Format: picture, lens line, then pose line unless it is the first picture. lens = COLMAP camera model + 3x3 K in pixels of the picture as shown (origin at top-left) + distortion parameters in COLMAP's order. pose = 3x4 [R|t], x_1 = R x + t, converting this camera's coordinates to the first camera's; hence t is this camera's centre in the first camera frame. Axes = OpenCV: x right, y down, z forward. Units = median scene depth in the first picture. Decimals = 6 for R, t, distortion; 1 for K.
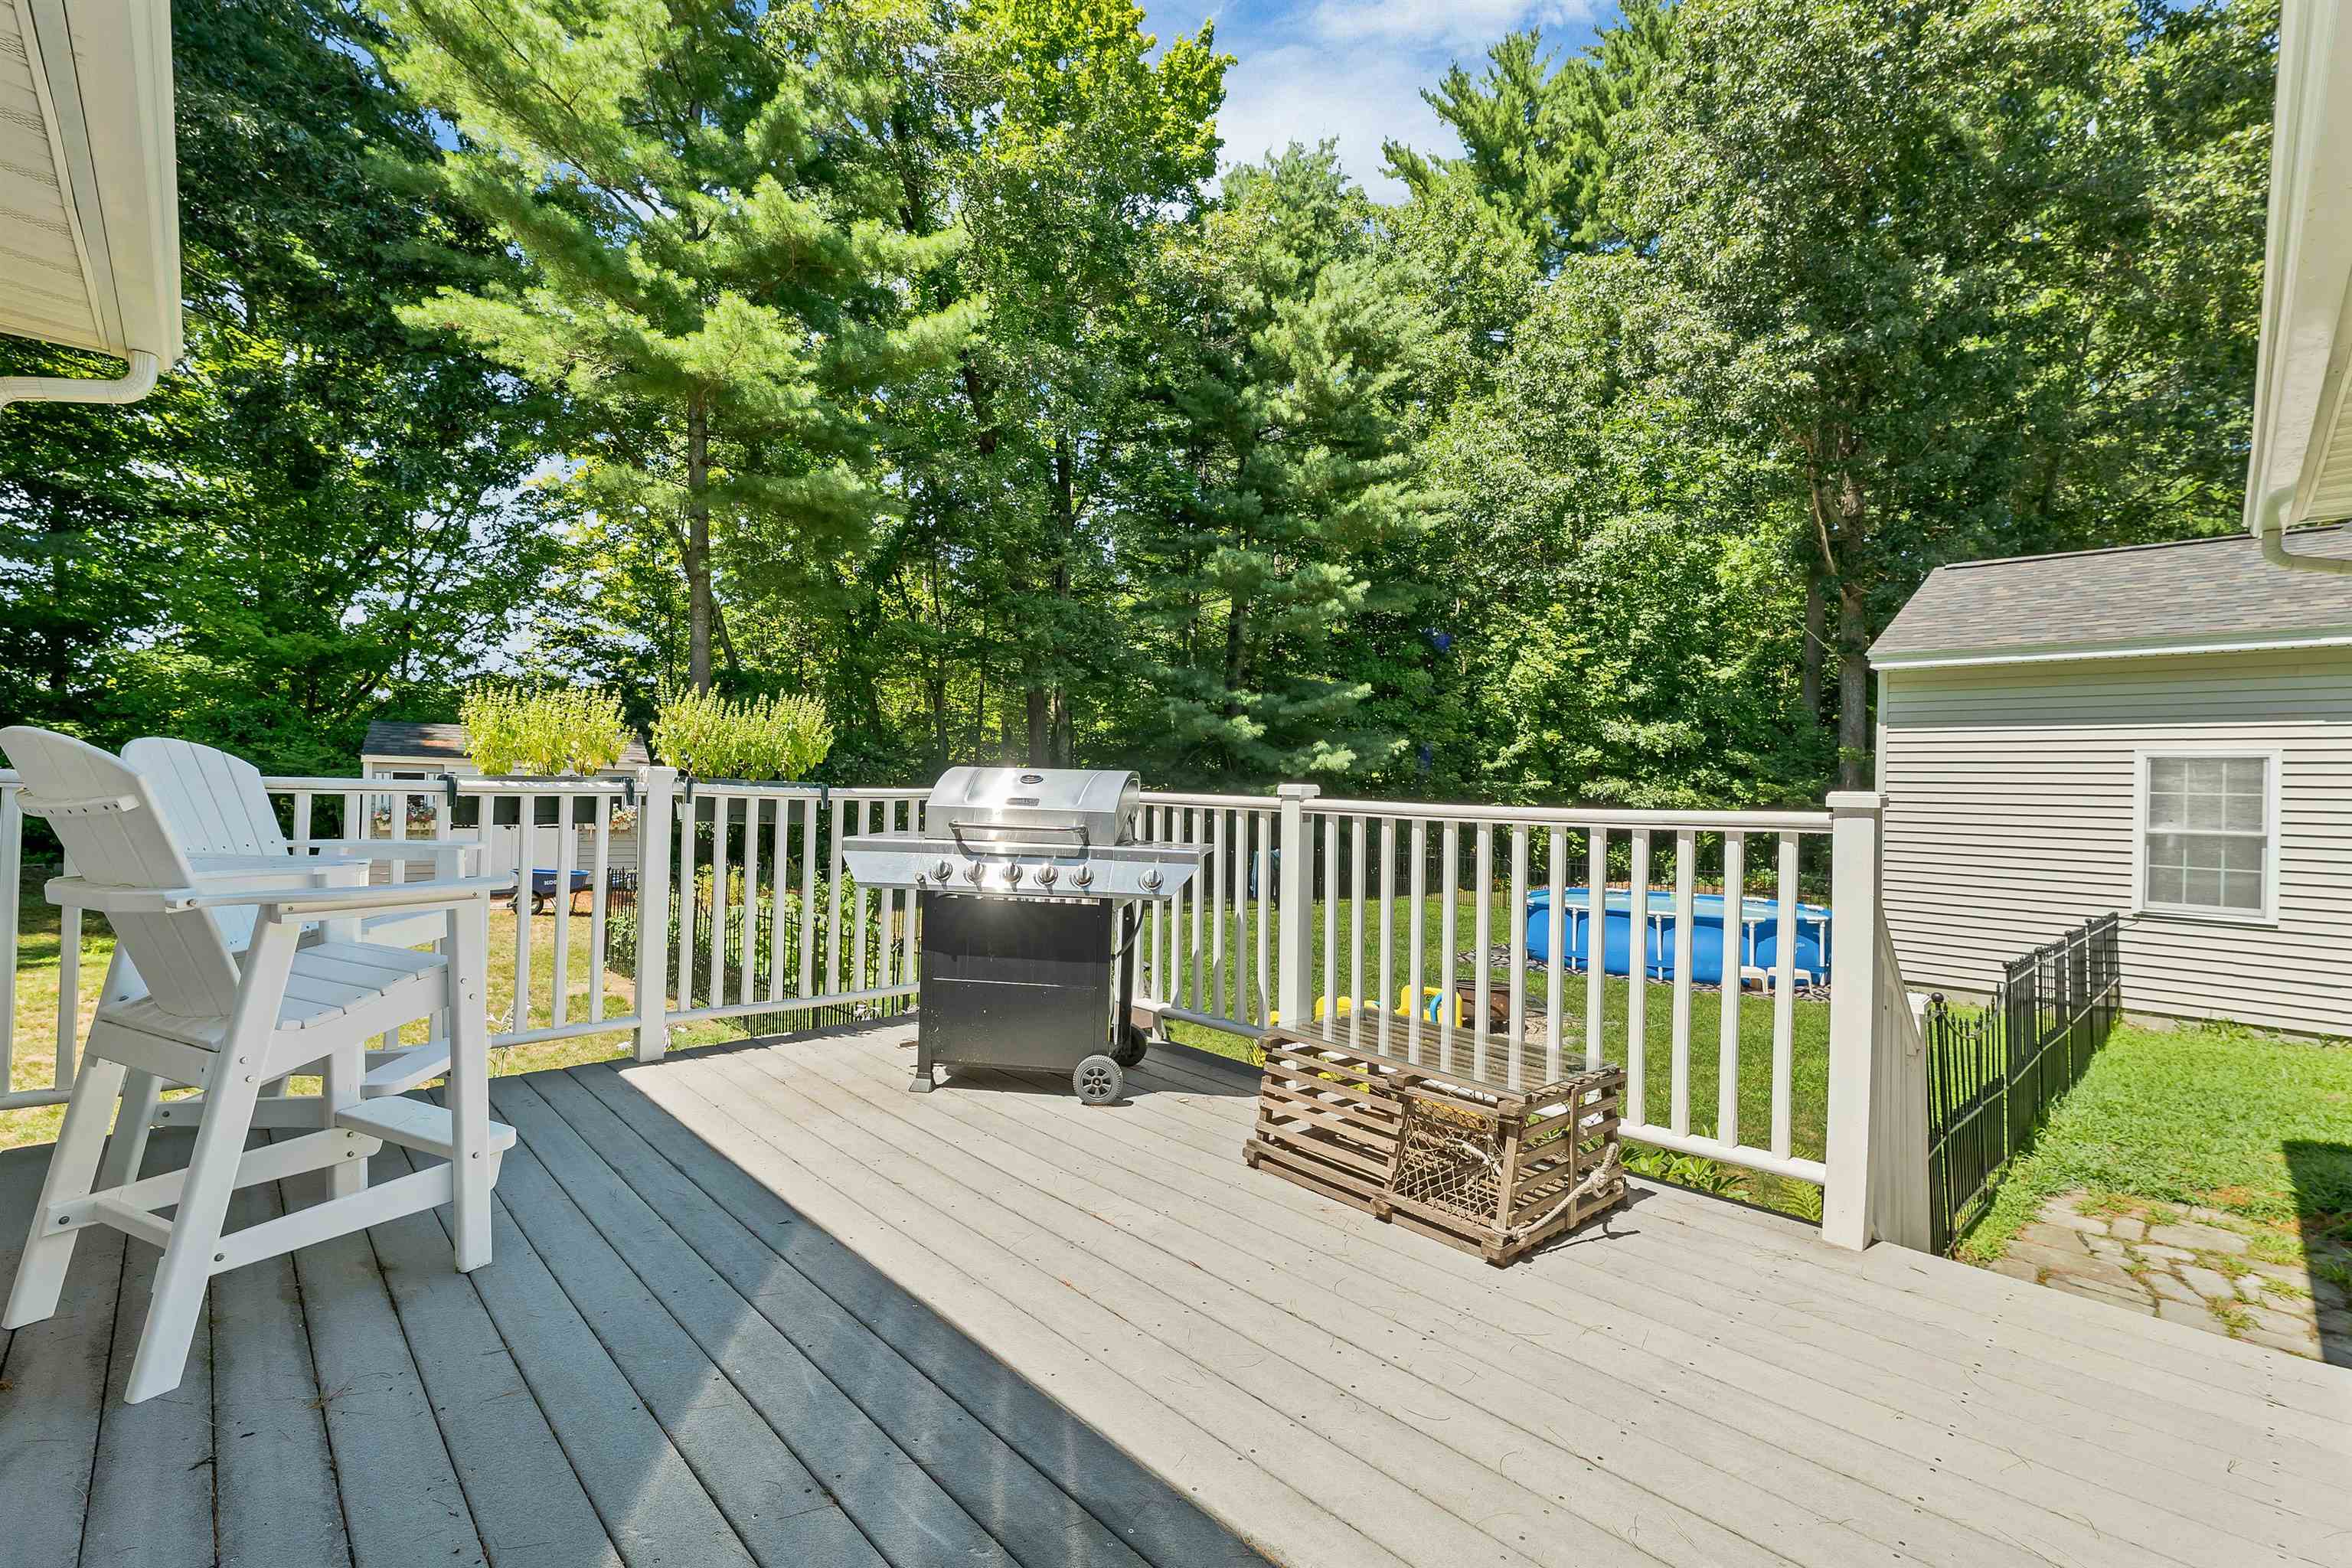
lens RADIAL K [[1032.2, 0, 1161.3], [0, 1032.2, 791.2], [0, 0, 1]] dist [-0.001136, -0.000375]
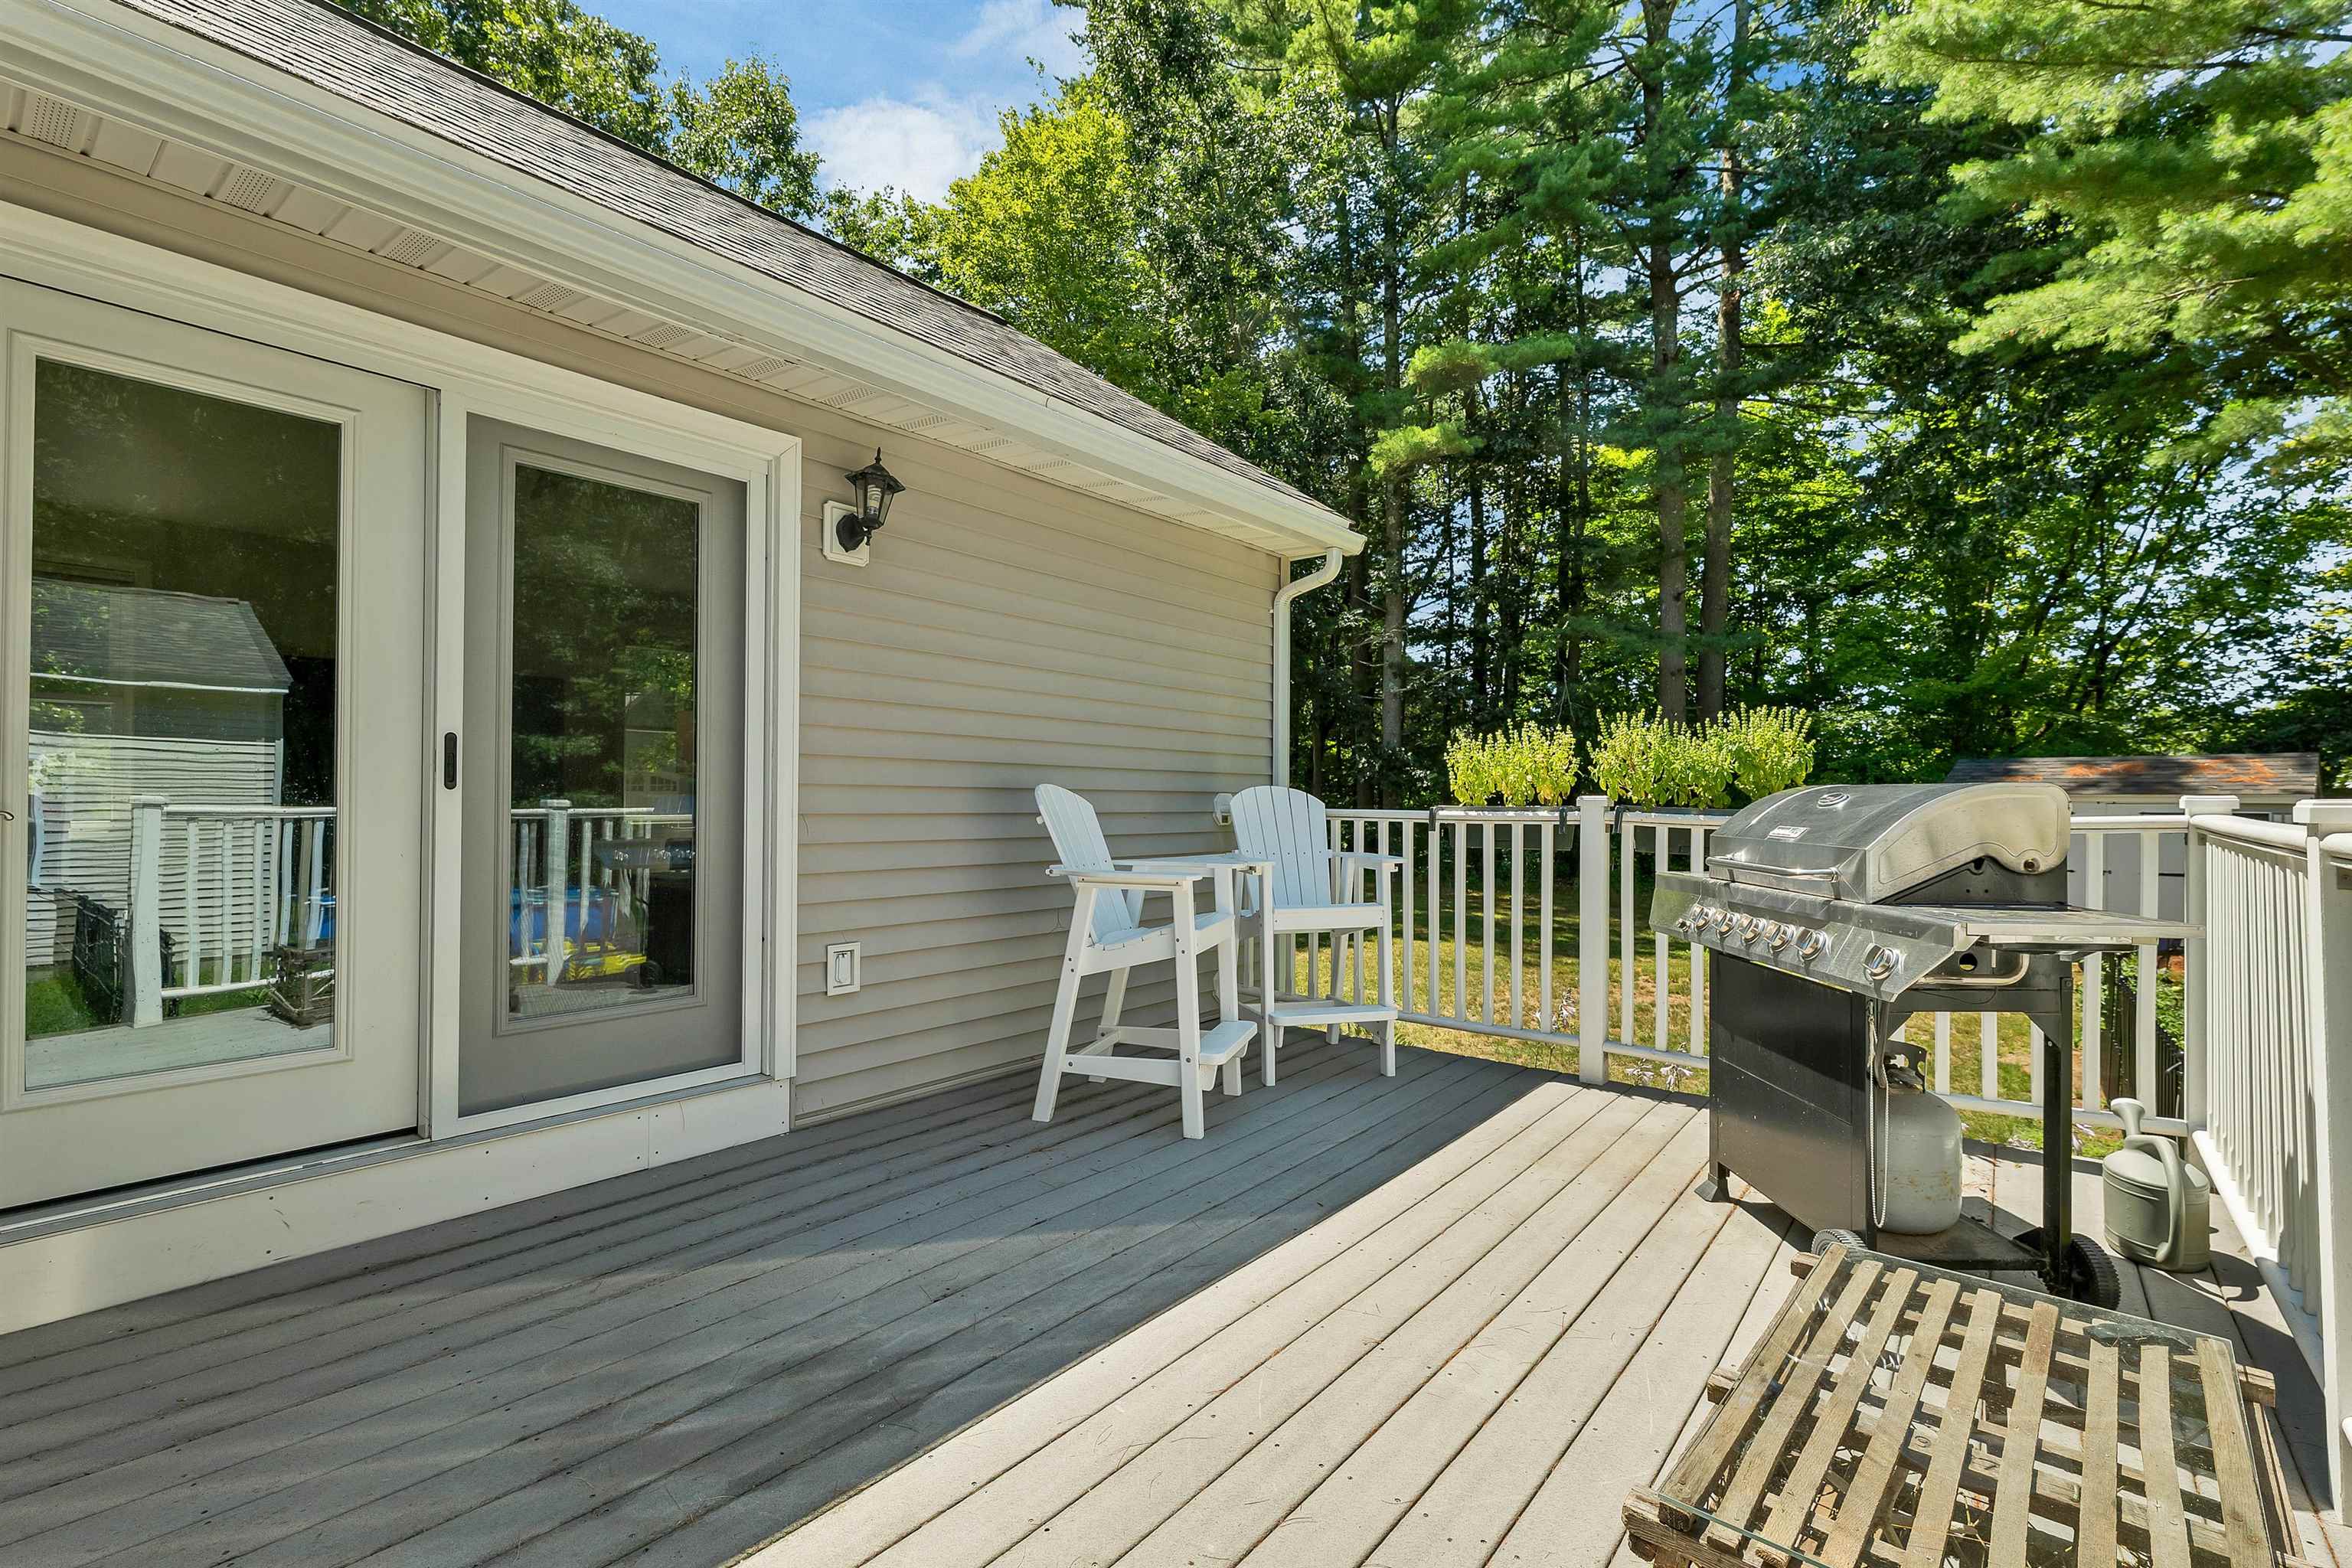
lens RADIAL K [[1032.2, 0, 1161.3], [0, 1032.2, 791.2], [0, 0, 1]] dist [-0.001136, -0.000375]
pose [[0.125939, -0.038374, -0.991296, 0.594684], [-0.005627, 0.999208, -0.039395, 0.021054], [0.992022, 0.010540, 0.125623, 0.576845]]
